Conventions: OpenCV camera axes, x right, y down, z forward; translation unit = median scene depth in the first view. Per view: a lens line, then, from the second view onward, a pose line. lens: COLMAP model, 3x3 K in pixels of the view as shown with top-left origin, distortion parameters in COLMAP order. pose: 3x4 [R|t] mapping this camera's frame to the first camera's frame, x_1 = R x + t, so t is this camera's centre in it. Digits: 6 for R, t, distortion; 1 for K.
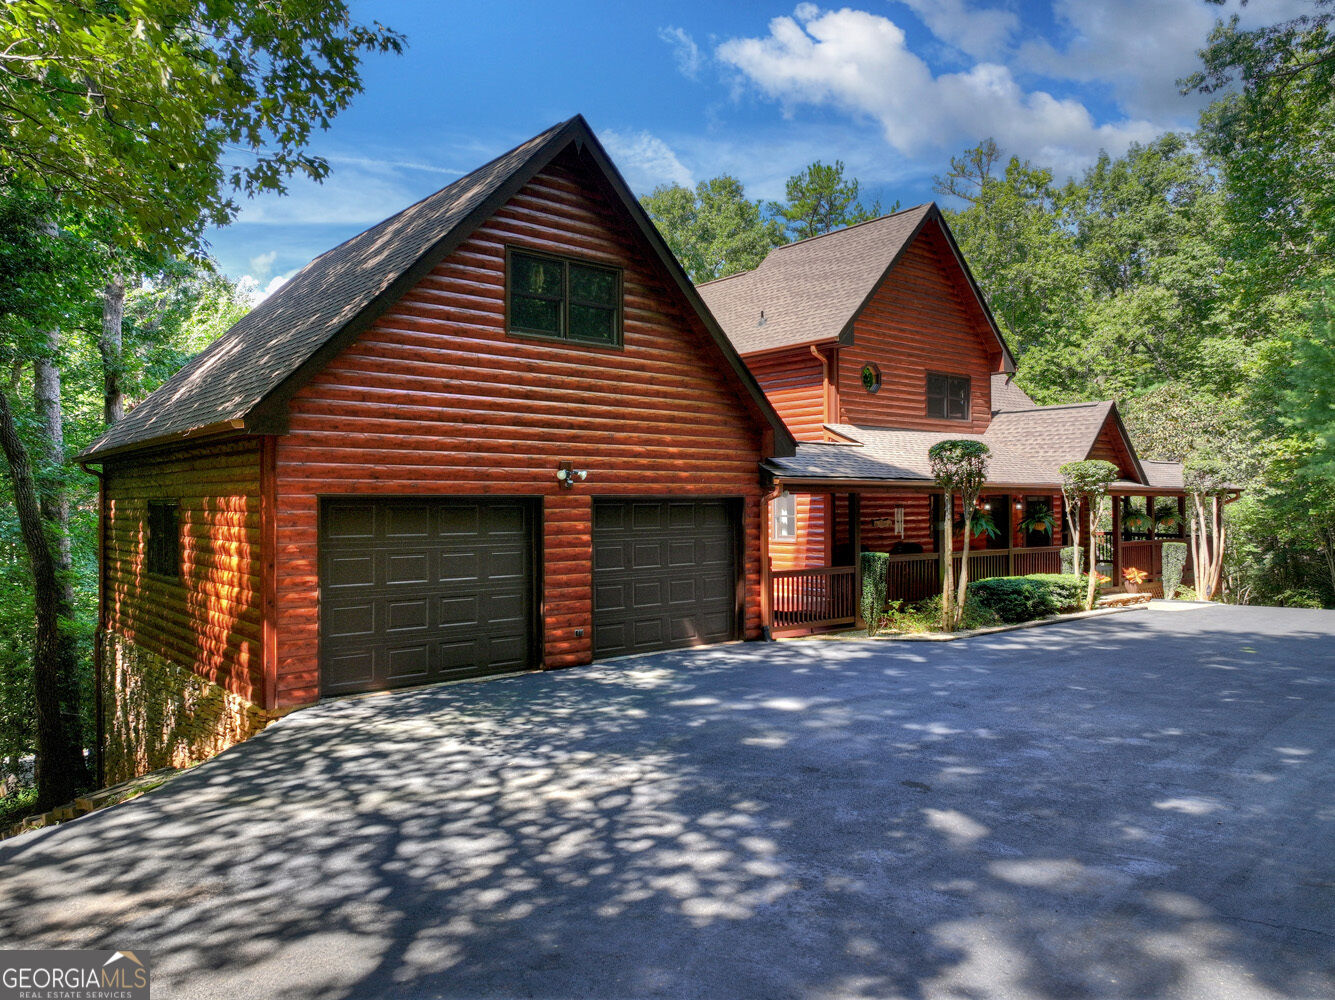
lens RADIAL K [[955.6, 0, 662.3], [0, 955.6, 526.1], [0, 0, 1]] dist [0.007651, 0.013031]
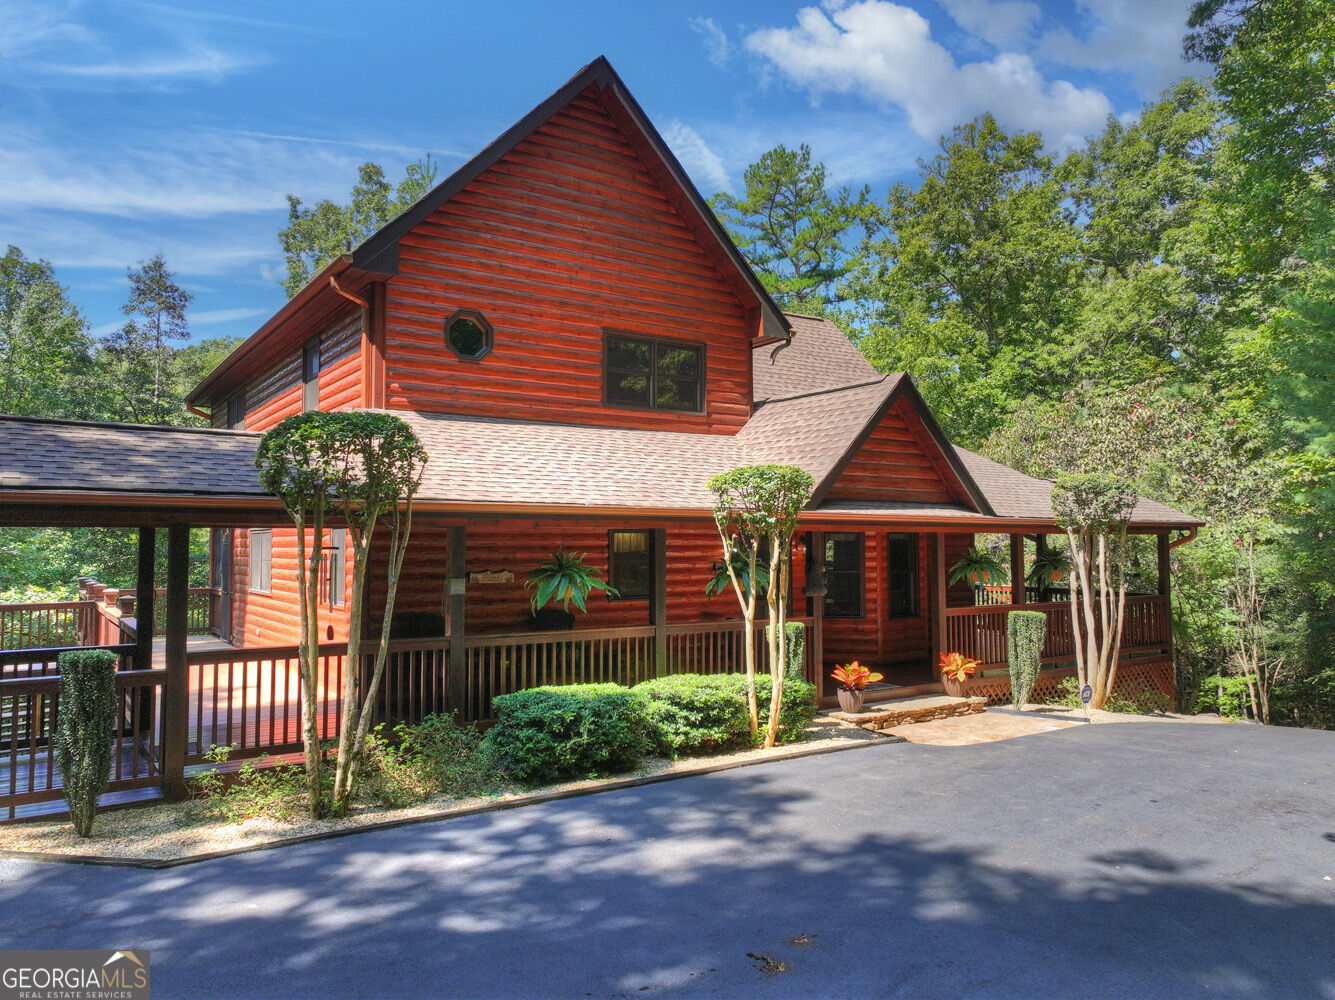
lens RADIAL K [[955.6, 0, 662.3], [0, 955.6, 526.1], [0, 0, 1]] dist [0.007651, 0.013031]
pose [[0.995053, -0.000450, -0.099343, 0.358932], [-0.003709, 0.999125, -0.041667, -0.009658], [0.099275, 0.041830, 0.994180, 0.376474]]
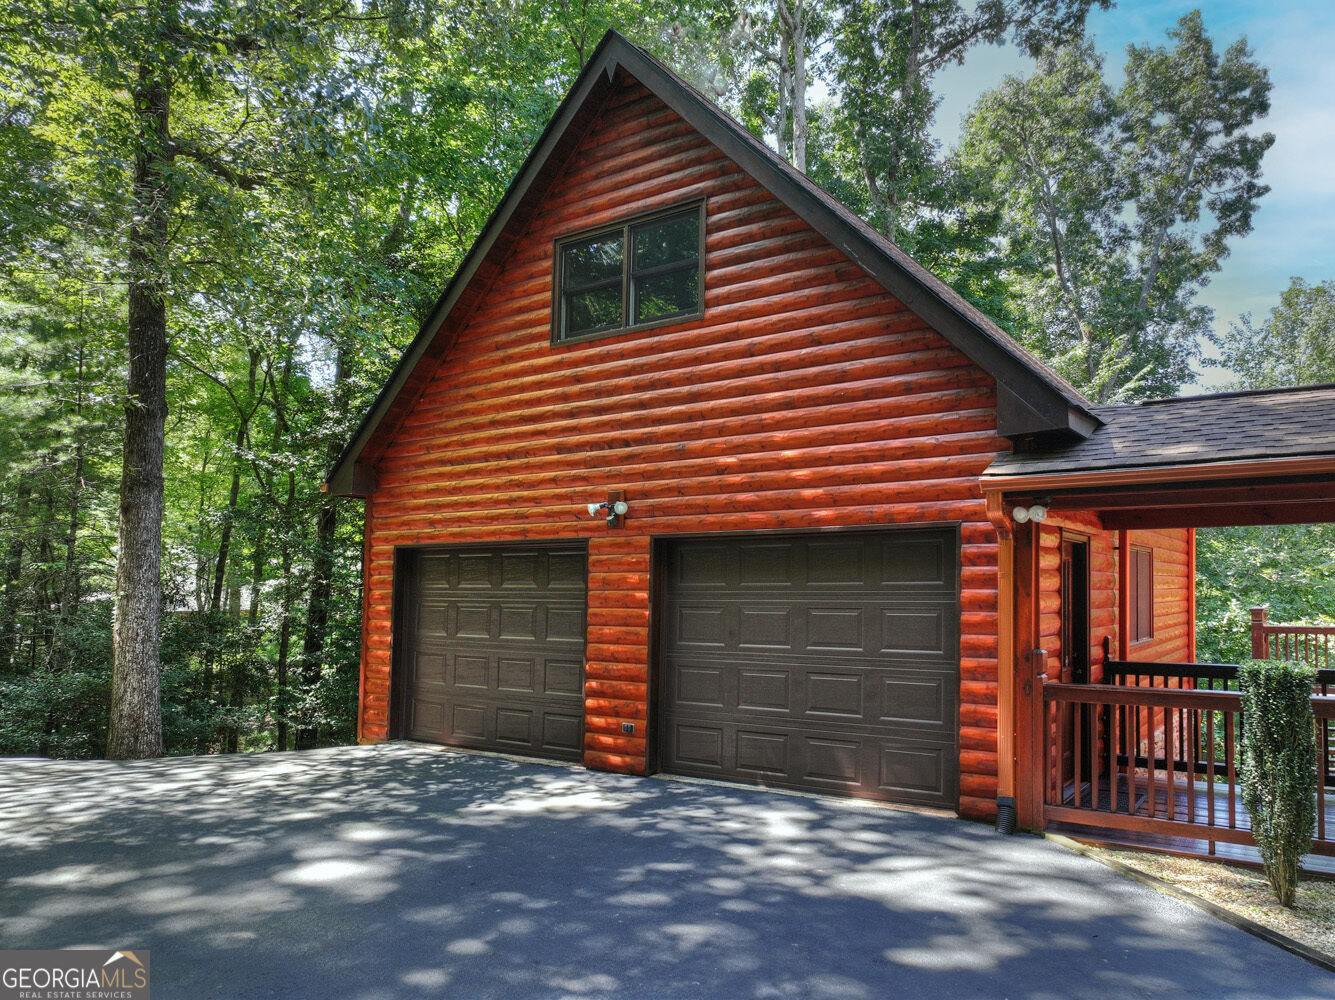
lens RADIAL K [[937.3, 0, 668.1], [0, 937.3, 538.9], [0, 0, 1]] dist [0.003067, 0.002223]
pose [[0.262596, -0.044807, -0.963865, 0.330322], [-0.021944, 0.998386, -0.052391, 0.003642], [0.964656, 0.034908, 0.261189, 0.459674]]
